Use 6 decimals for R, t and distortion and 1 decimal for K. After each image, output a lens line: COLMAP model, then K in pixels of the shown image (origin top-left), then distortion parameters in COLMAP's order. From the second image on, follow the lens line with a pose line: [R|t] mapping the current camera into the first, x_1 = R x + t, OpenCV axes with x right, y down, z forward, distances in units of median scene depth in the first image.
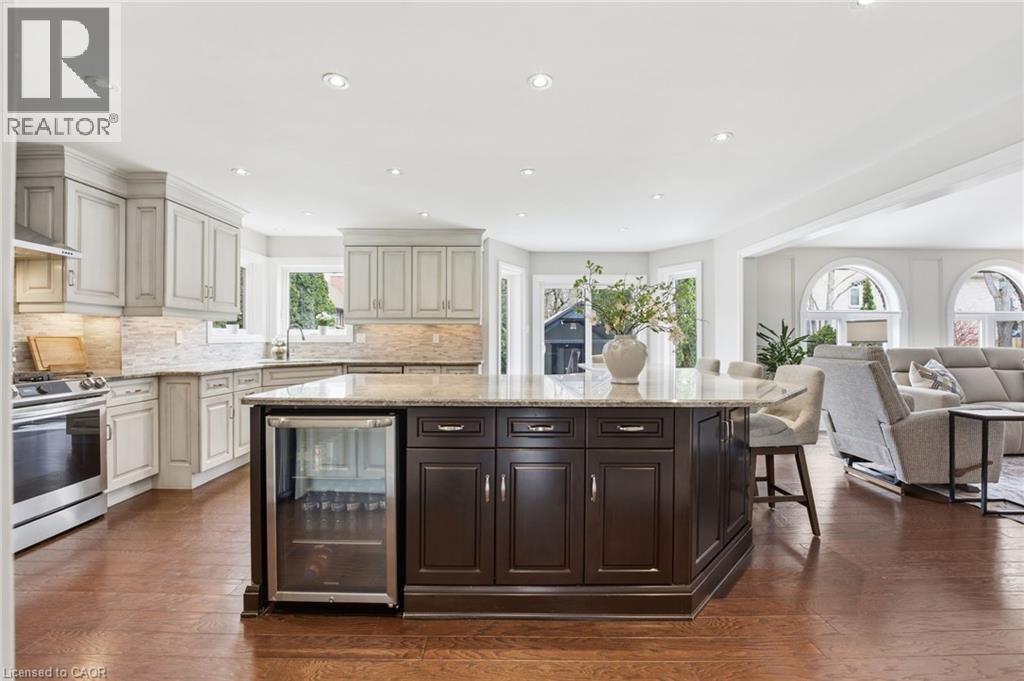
lens RADIAL K [[428.1, 0, 508.5], [0, 428.1, 343.8], [0, 0, 1]] dist [-0.012420, -0.000072]
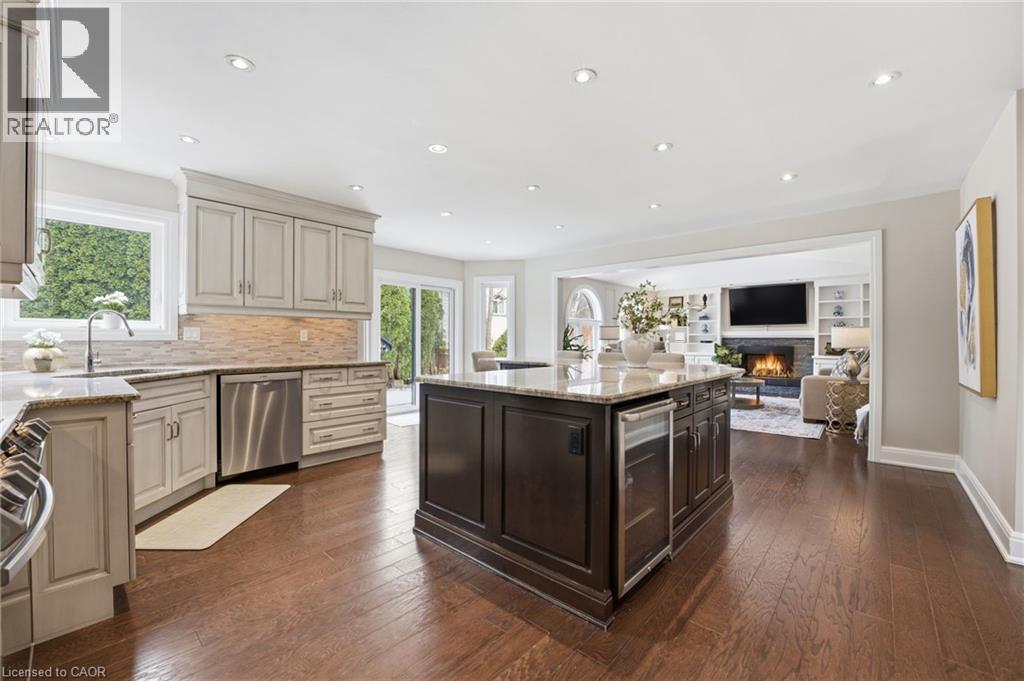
lens RADIAL K [[428.1, 0, 503.5], [0, 428.1, 339.2], [0, 0, 1]] dist [-0.012420, -0.000072]
pose [[0.669378, 0.000289, 0.742922, -0.516788], [0.005587, 0.999970, -0.005423, 0.001092], [-0.742901, 0.007780, 0.669356, 0.183191]]
